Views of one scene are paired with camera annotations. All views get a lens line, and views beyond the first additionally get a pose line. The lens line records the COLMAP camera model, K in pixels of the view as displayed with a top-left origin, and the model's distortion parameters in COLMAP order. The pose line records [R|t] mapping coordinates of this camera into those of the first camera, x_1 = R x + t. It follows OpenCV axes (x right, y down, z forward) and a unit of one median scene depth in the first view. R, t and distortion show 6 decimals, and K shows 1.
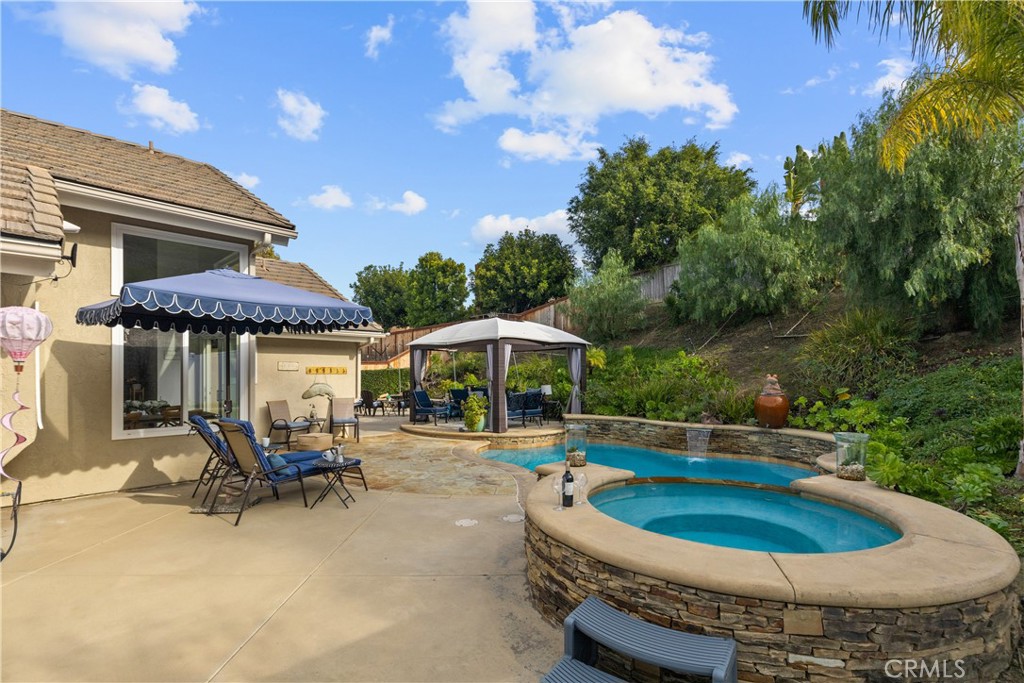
lens RADIAL K [[469.6, 0, 512.4], [0, 469.6, 370.4], [0, 0, 1]] dist [0.000289, -0.000012]
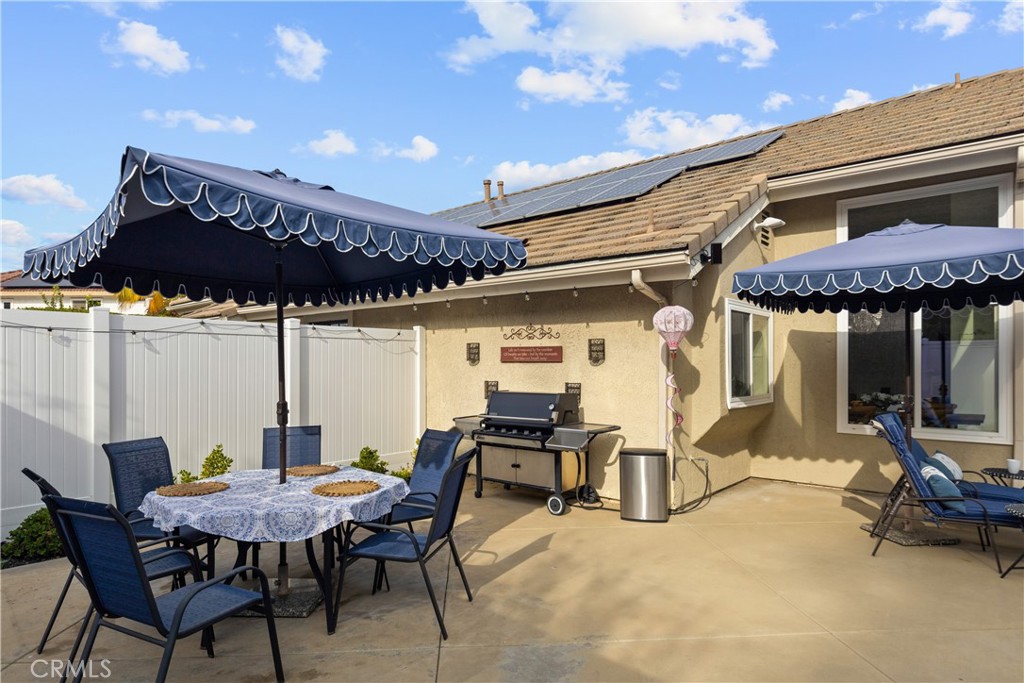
lens RADIAL K [[590.0, 0, 512.1], [0, 590.0, 361.8], [0, 0, 1]] dist [0.015076, 0.000687]
pose [[0.074130, -0.000347, -0.997249, 0.148171], [-0.001140, 0.999999, -0.000432, 0.004020], [0.997248, 0.001168, 0.074129, 0.138106]]
